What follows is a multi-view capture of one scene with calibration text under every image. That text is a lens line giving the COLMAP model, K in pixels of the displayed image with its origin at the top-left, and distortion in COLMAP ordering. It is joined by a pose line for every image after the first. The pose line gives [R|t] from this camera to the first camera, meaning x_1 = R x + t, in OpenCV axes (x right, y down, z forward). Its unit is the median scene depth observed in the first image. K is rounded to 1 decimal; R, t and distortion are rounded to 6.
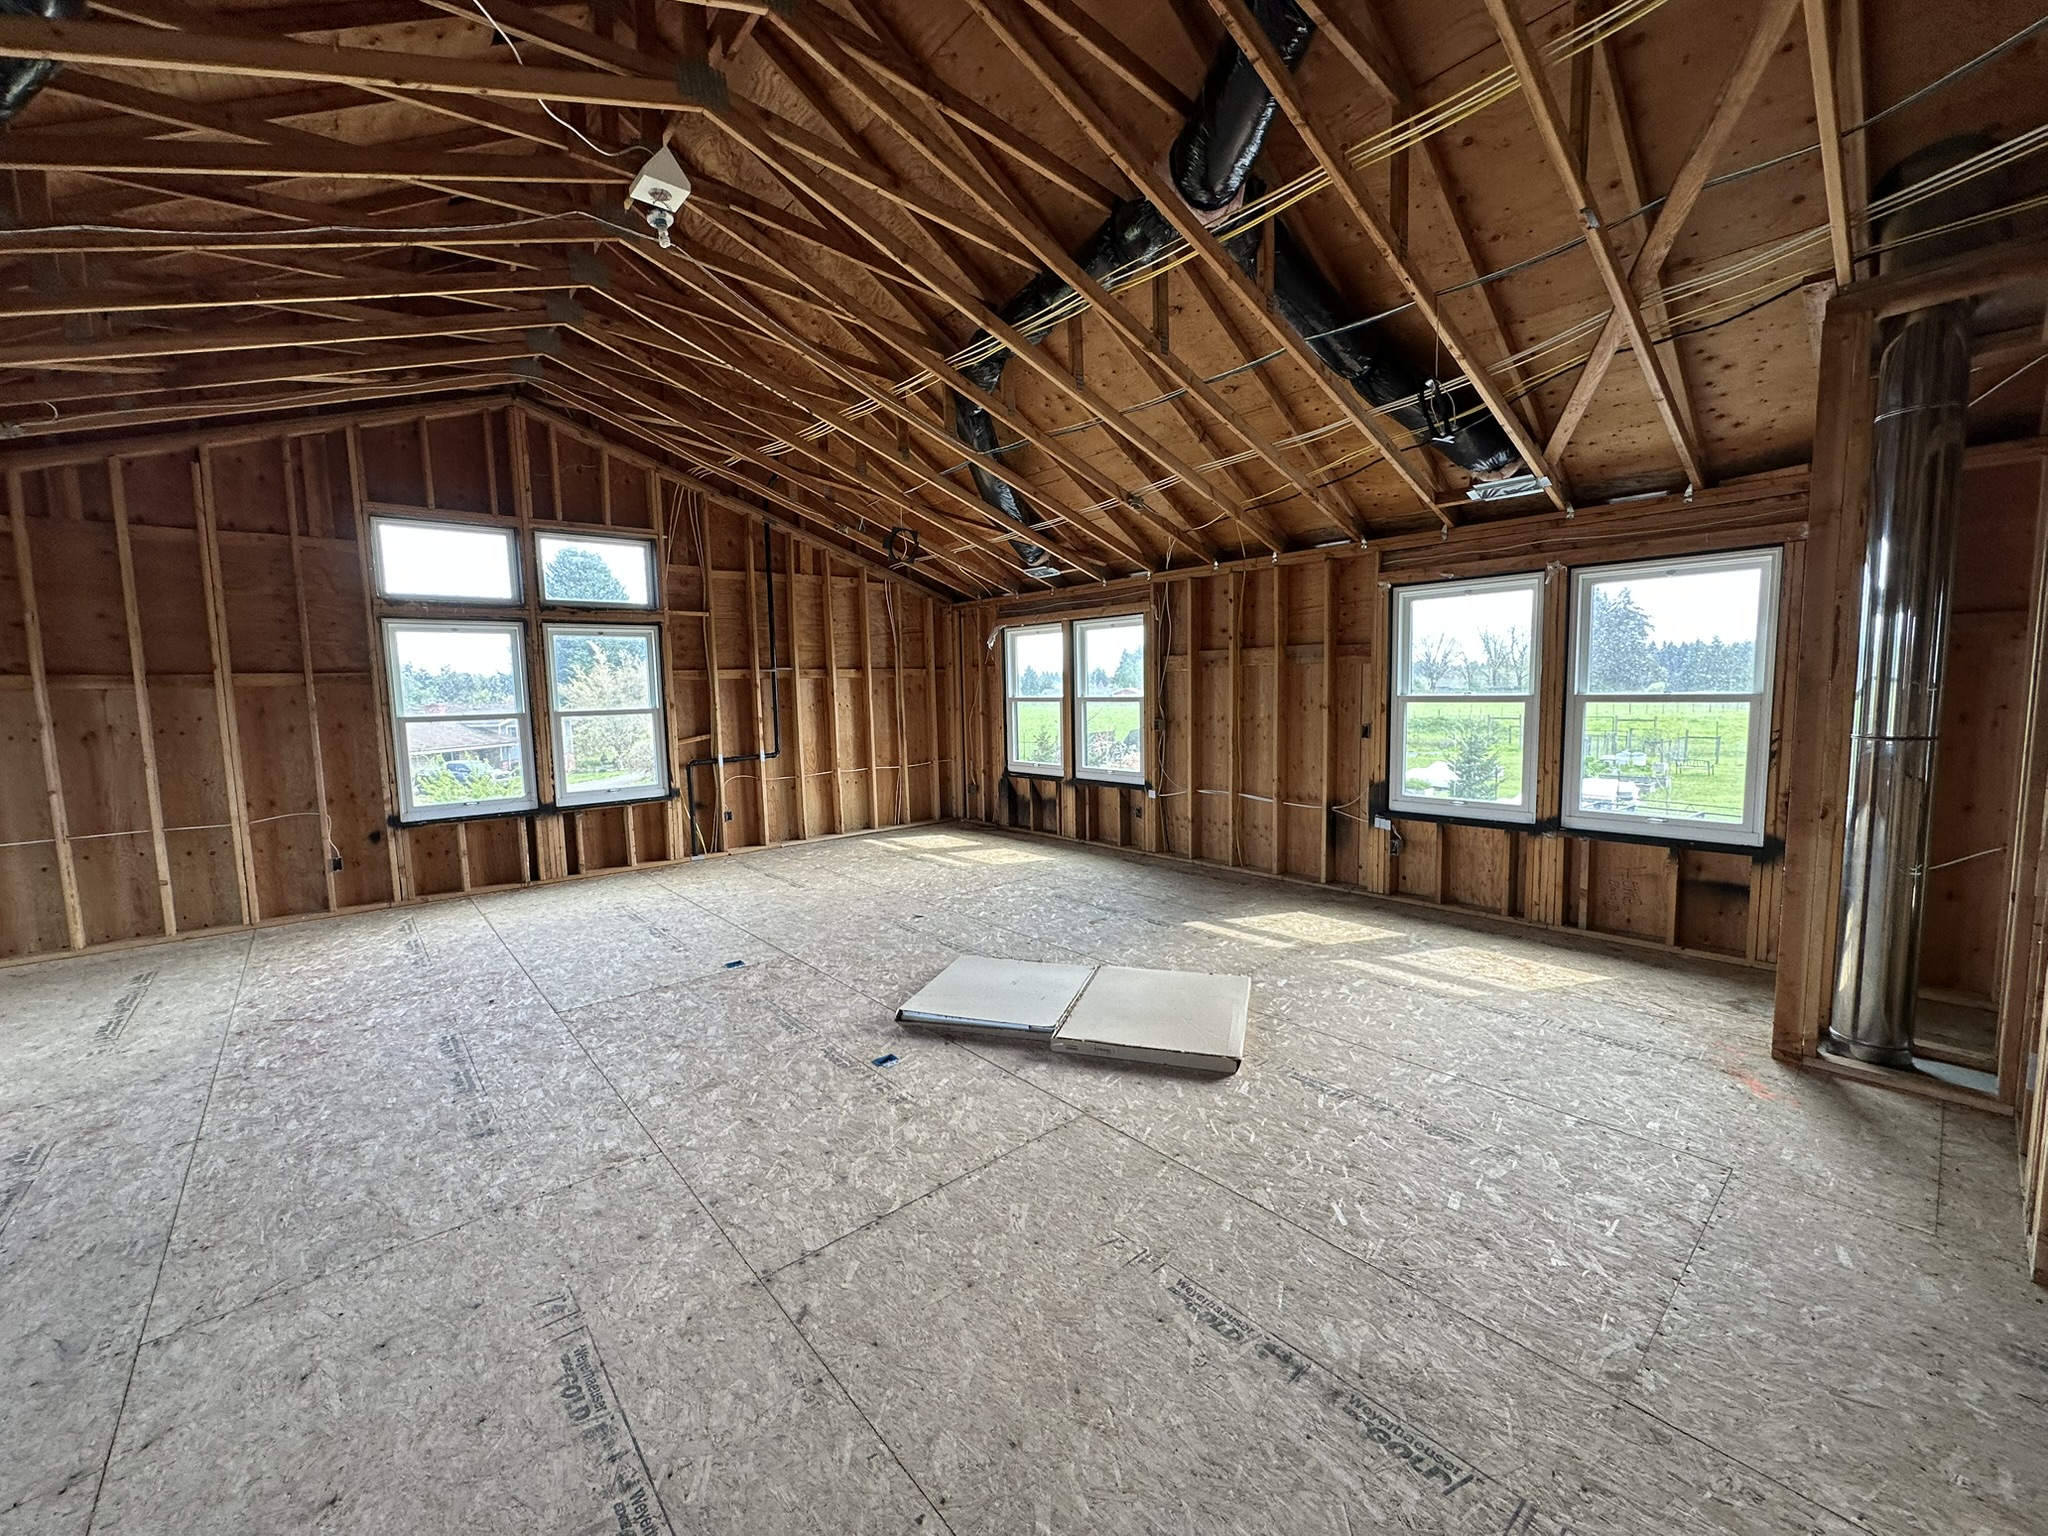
lens RADIAL K [[850.6, 0, 1024.0], [0, 850.6, 768.0], [0, 0, 1]] dist [0.017757, 0.000078]
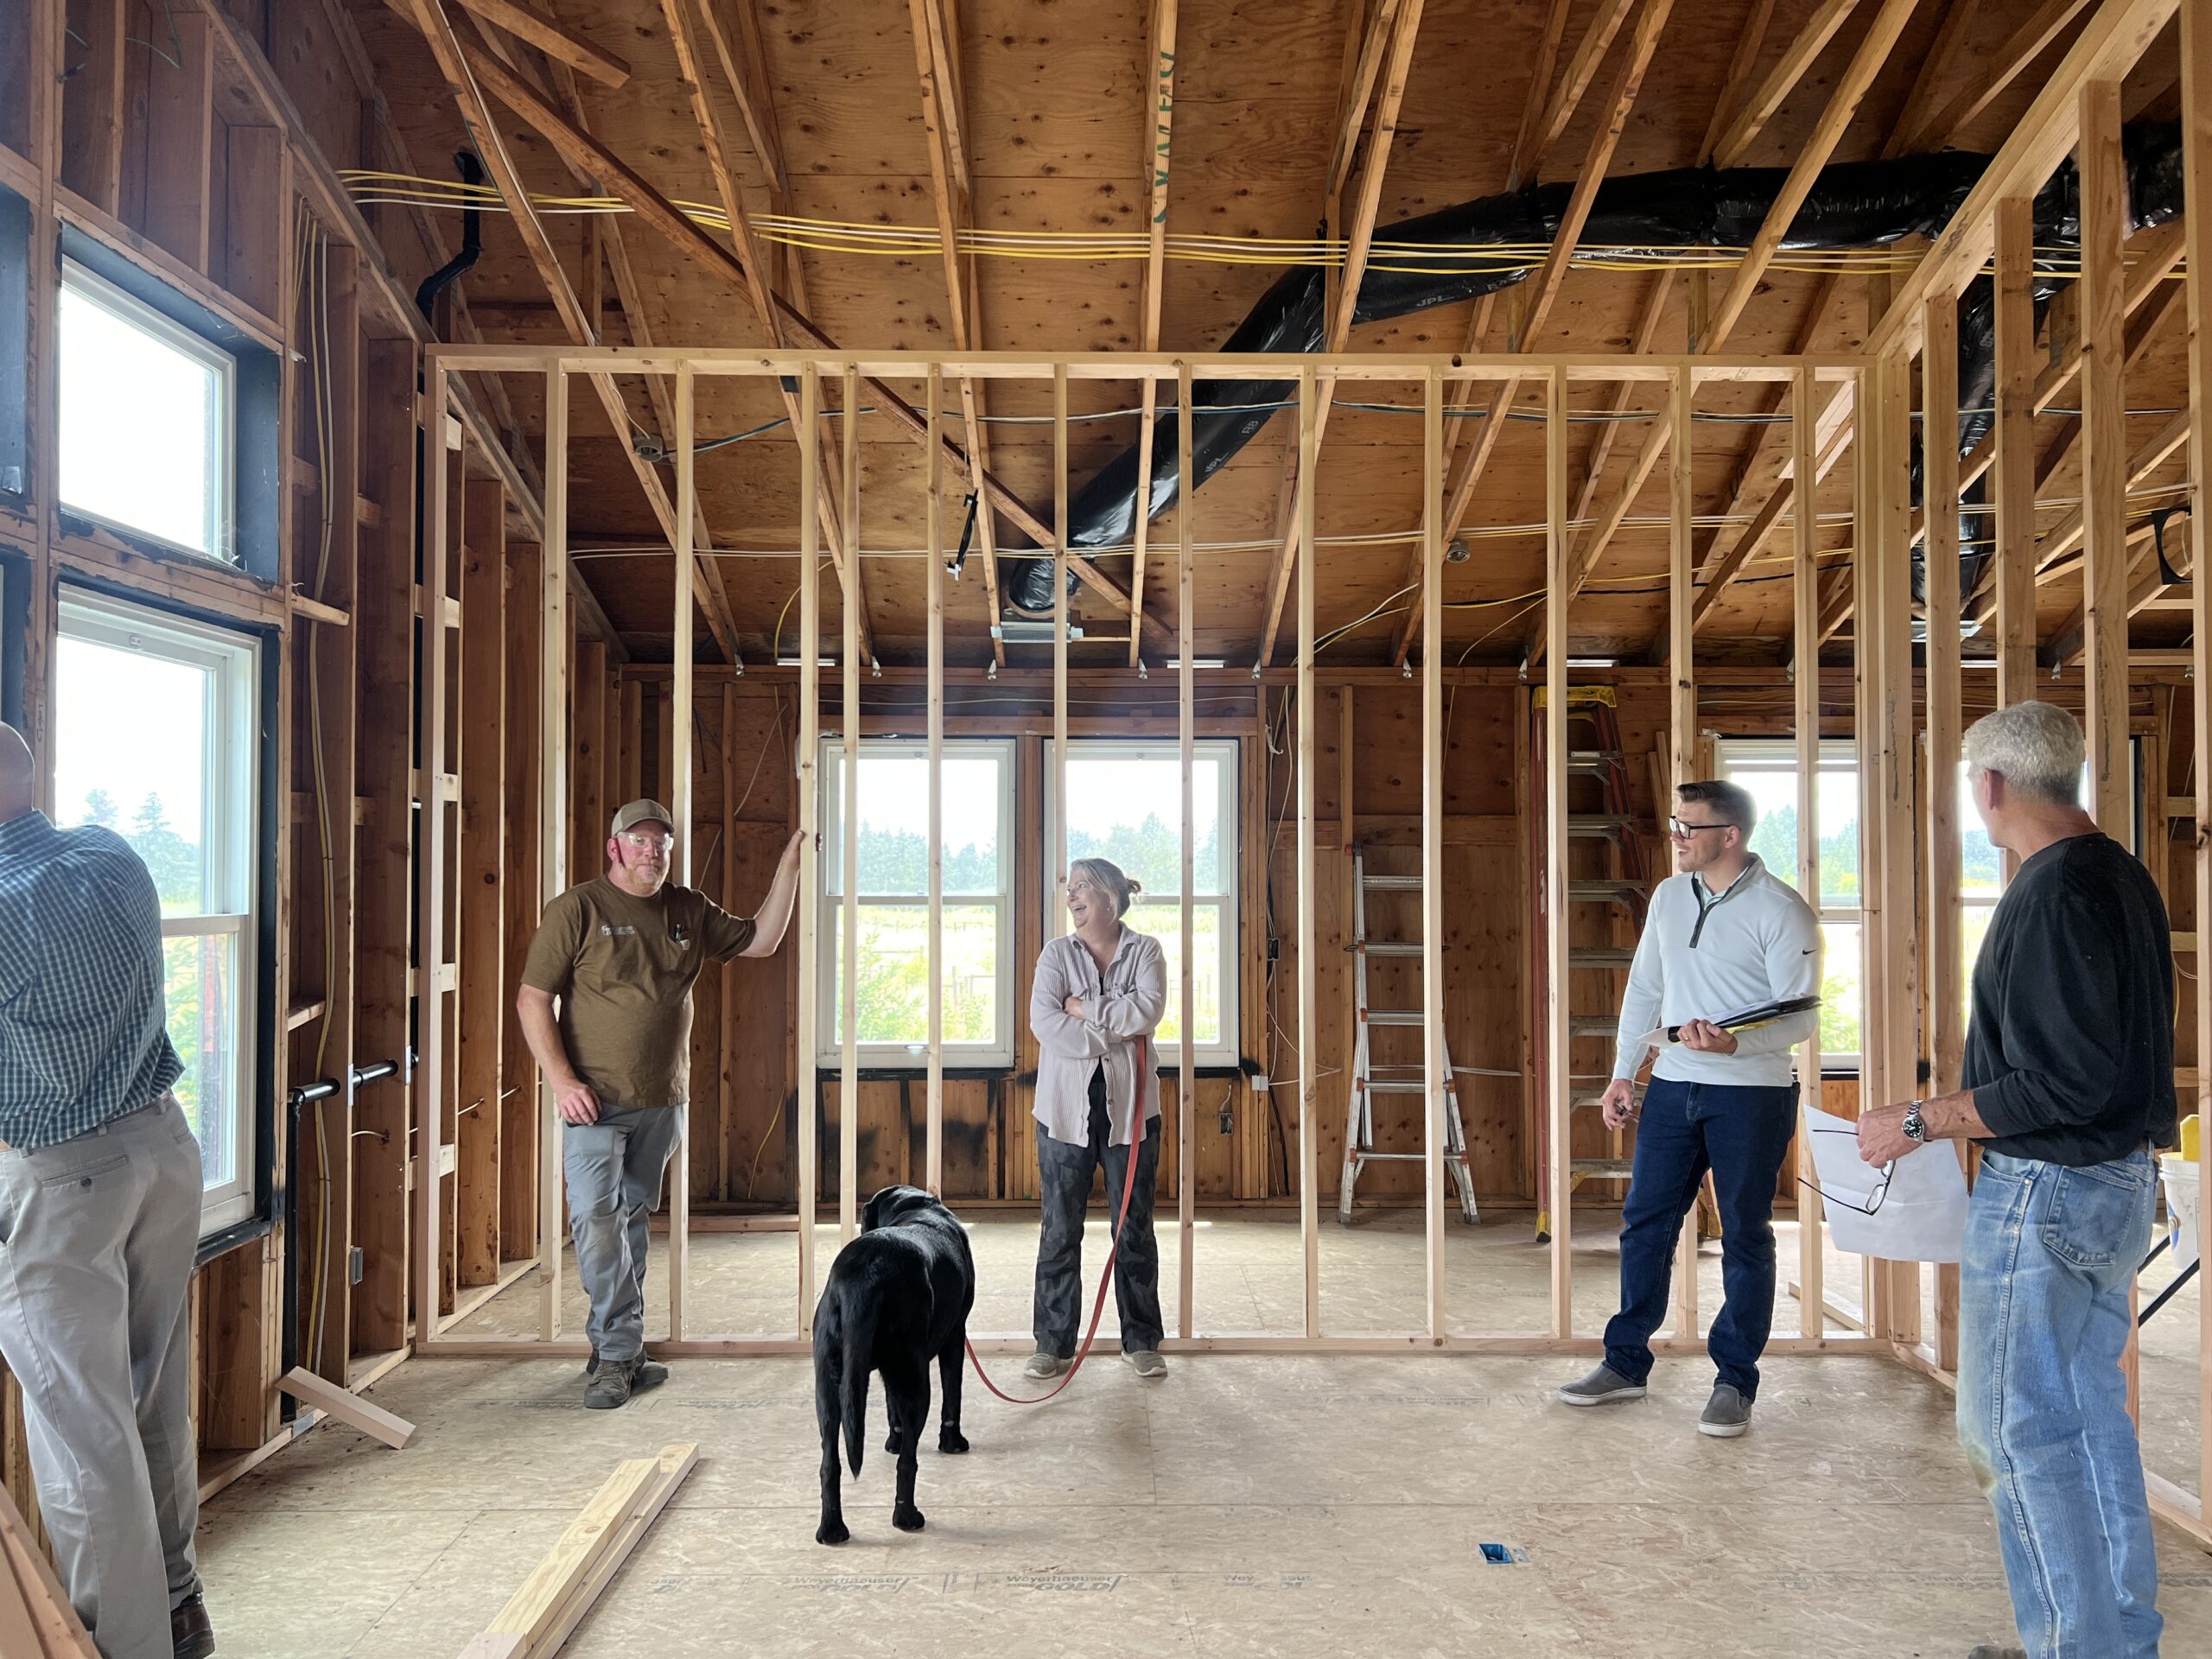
lens RADIAL K [[1660.5, 0, 1106.0], [0, 1660.5, 829.5], [0, 0, 1]] dist [0.015951, -0.005342]
pose [[0.612451, 0.051941, 0.788800, -0.725507], [0.066771, 0.990874, -0.117091, -0.010142], [-0.787683, 0.124381, 0.603394, 0.450667]]
